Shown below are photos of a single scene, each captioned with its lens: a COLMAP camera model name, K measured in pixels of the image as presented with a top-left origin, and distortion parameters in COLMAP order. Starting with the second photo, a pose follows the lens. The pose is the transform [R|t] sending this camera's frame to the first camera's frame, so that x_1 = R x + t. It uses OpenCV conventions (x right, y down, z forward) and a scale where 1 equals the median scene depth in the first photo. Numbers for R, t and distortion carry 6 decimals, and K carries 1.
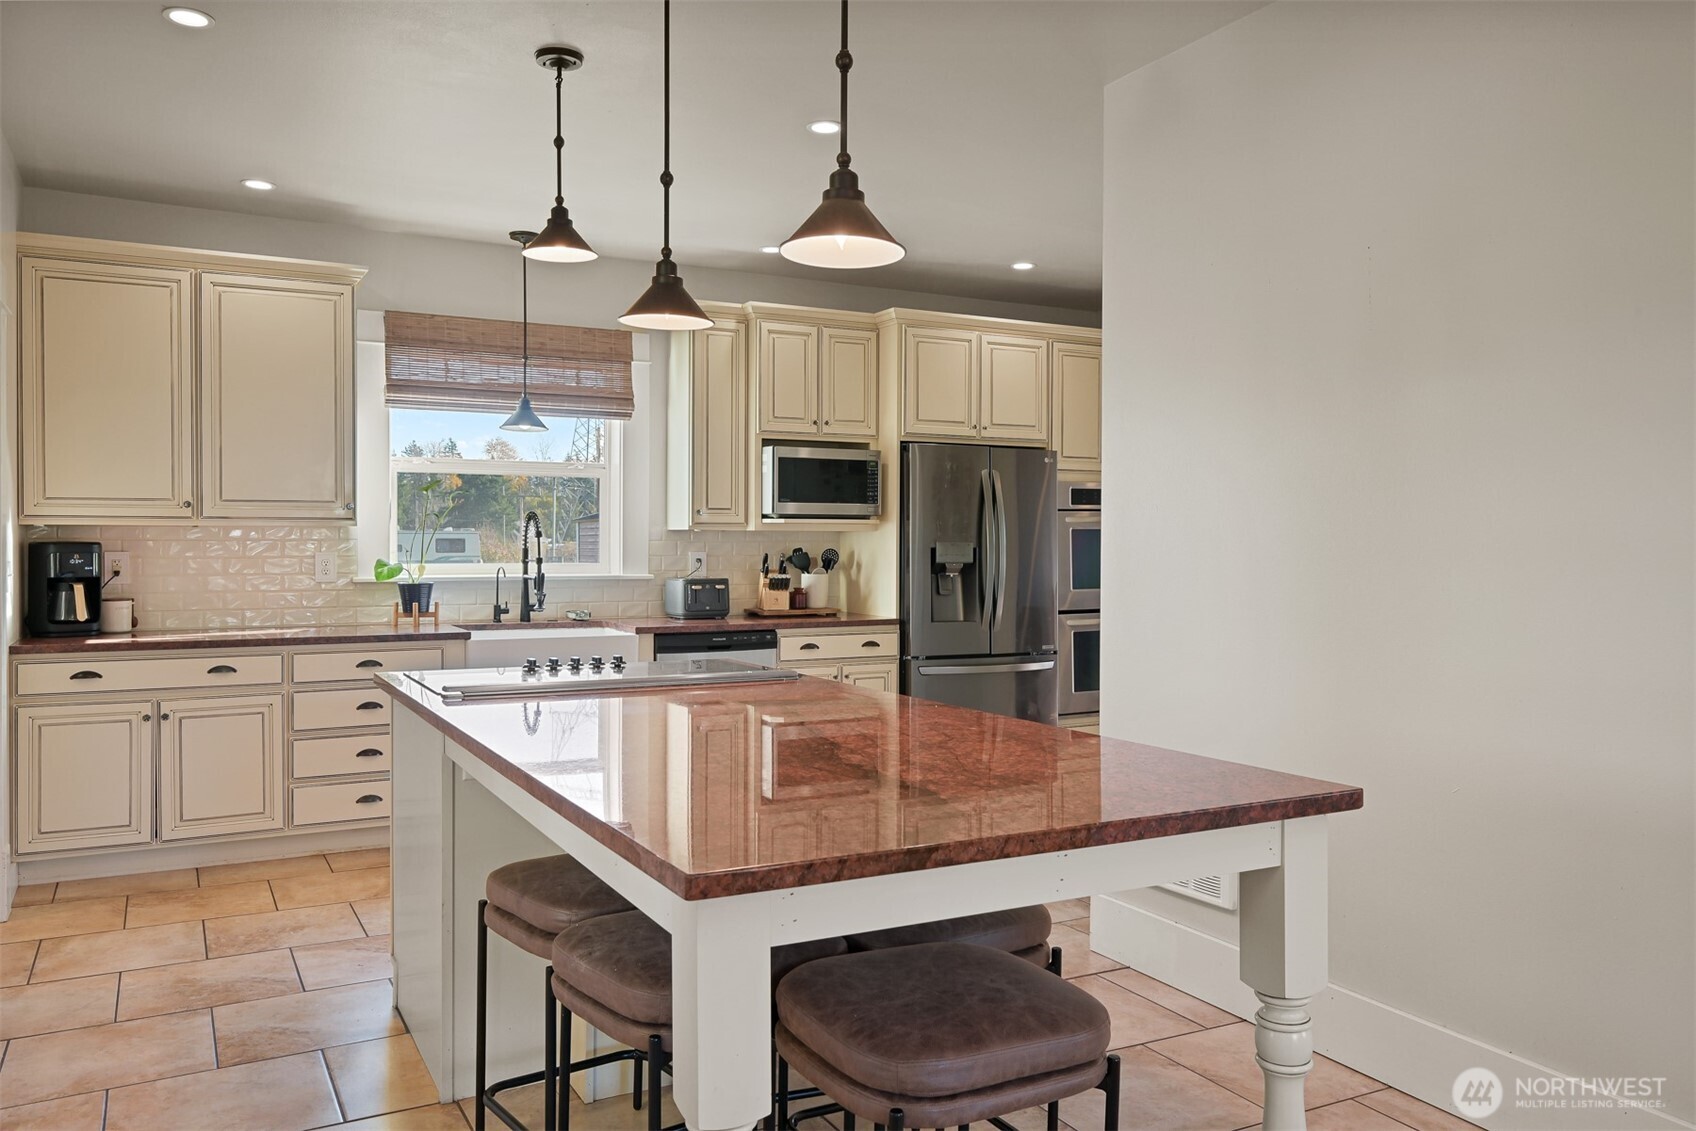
lens RADIAL K [[1283.5, 0, 848.1], [0, 1283.5, 560.8], [0, 0, 1]] dist [-0.002729, -0.007582]
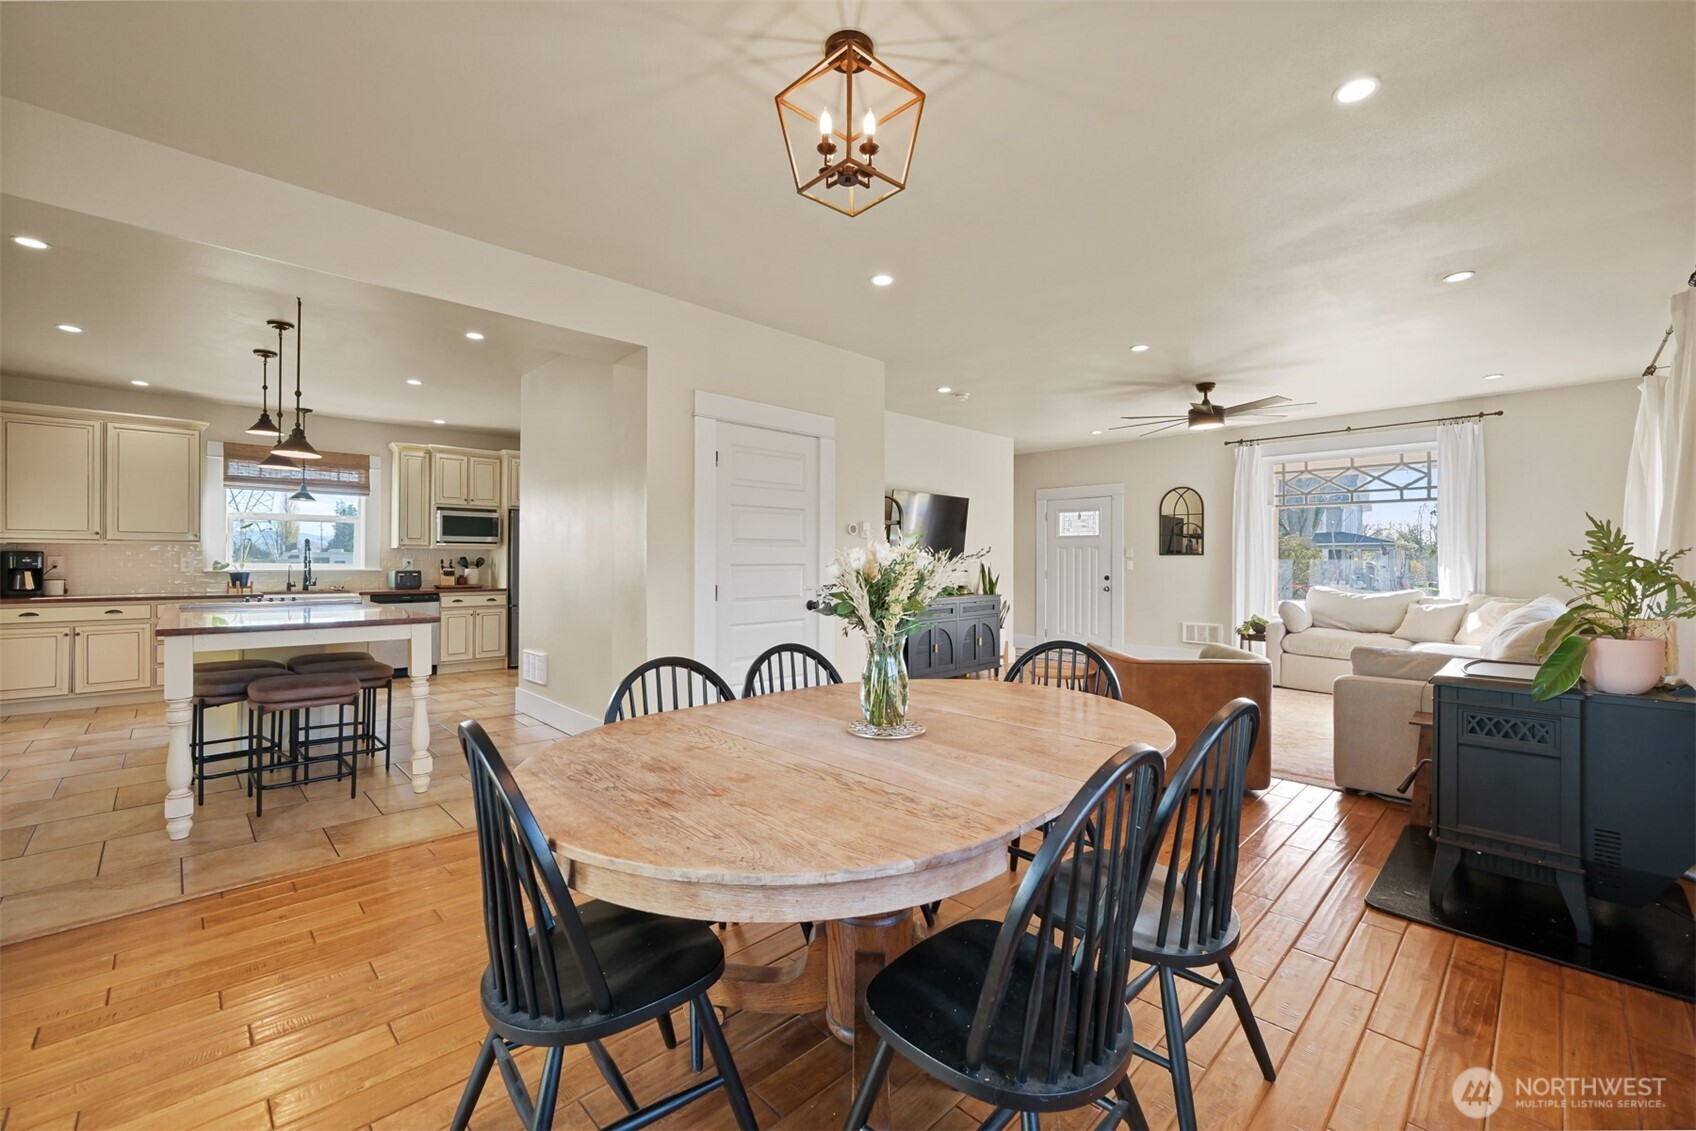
lens RADIAL K [[702.5, 0, 845.4], [0, 702.5, 559.9], [0, 0, 1]] dist [-0.001353, -0.000504]
pose [[0.961969, 0.001650, 0.273154, 0.305400], [0.002517, 0.999886, -0.014904, 0.016946], [-0.273147, 0.015025, 0.961855, -0.378797]]
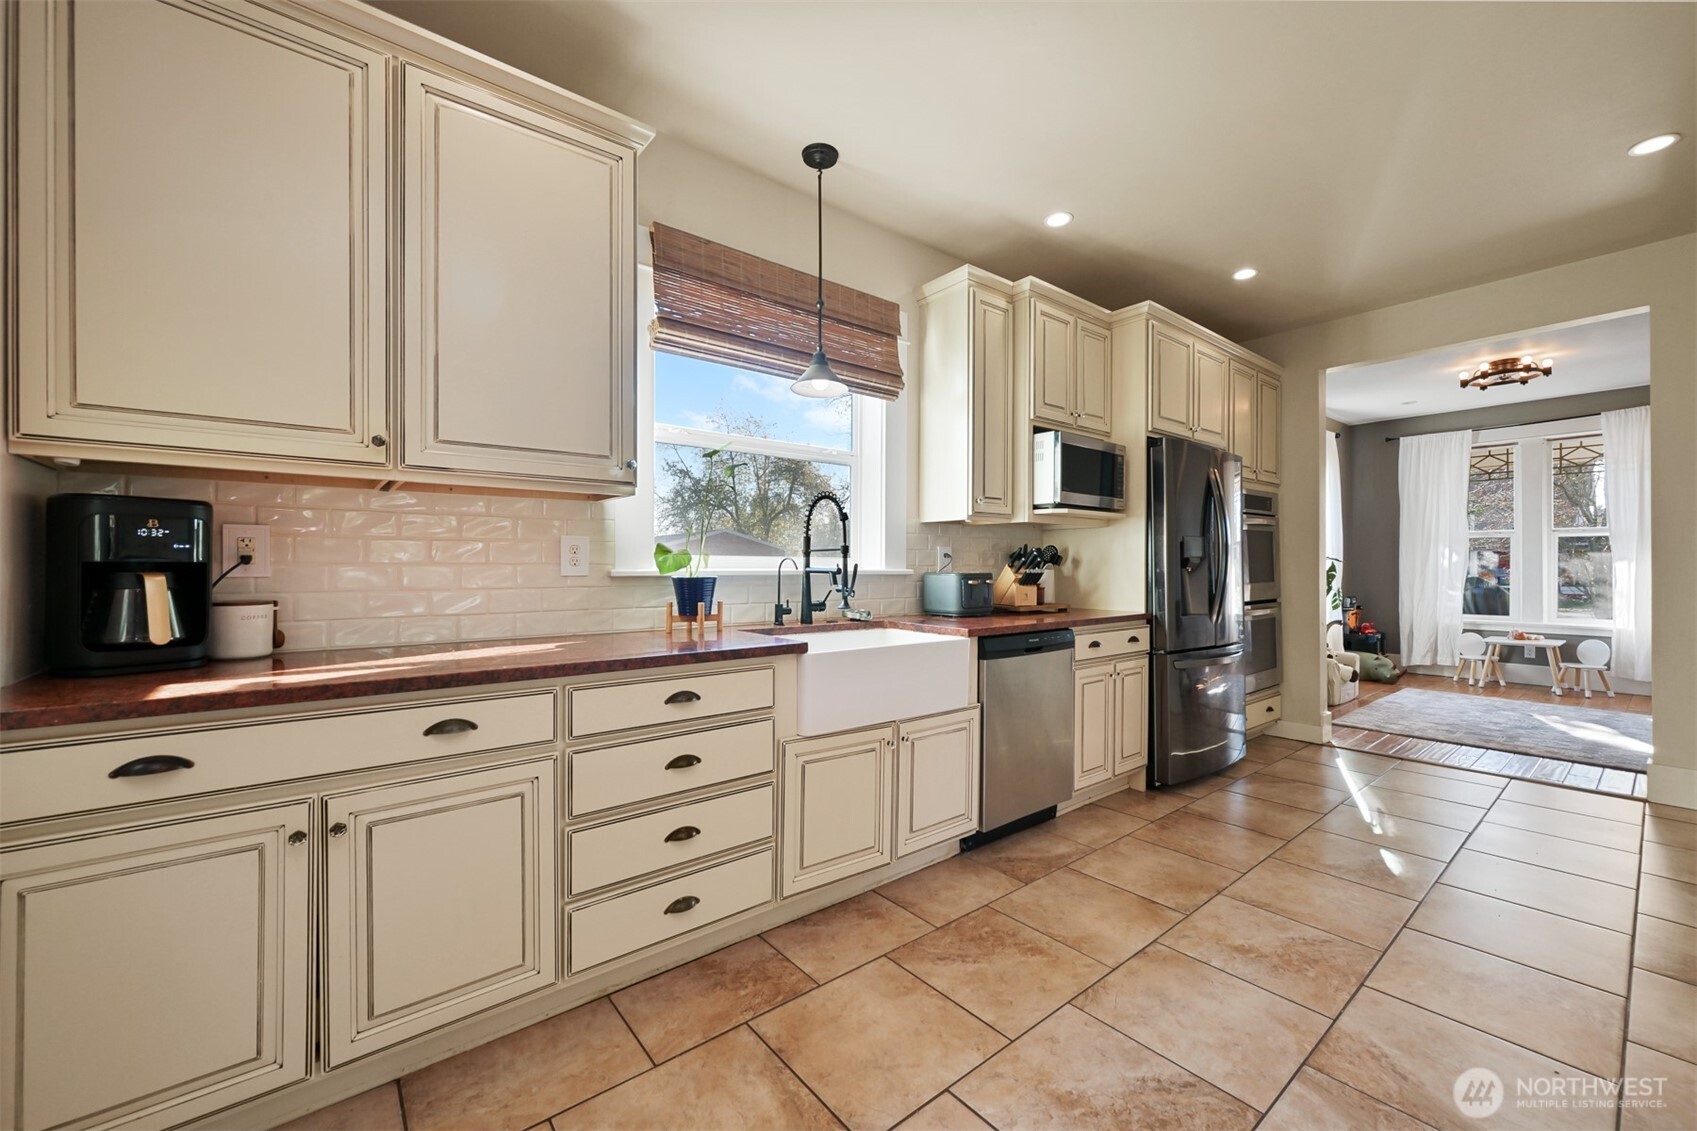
lens RADIAL K [[678.4, 0, 847.8], [0, 678.4, 567.9], [0, 0, 1]] dist [-0.003952, -0.000017]
pose [[0.984763, -0.001687, 0.173894, -0.318688], [0.003920, 0.999914, -0.012498, 0.017380], [-0.173858, 0.012989, 0.984685, 0.585755]]
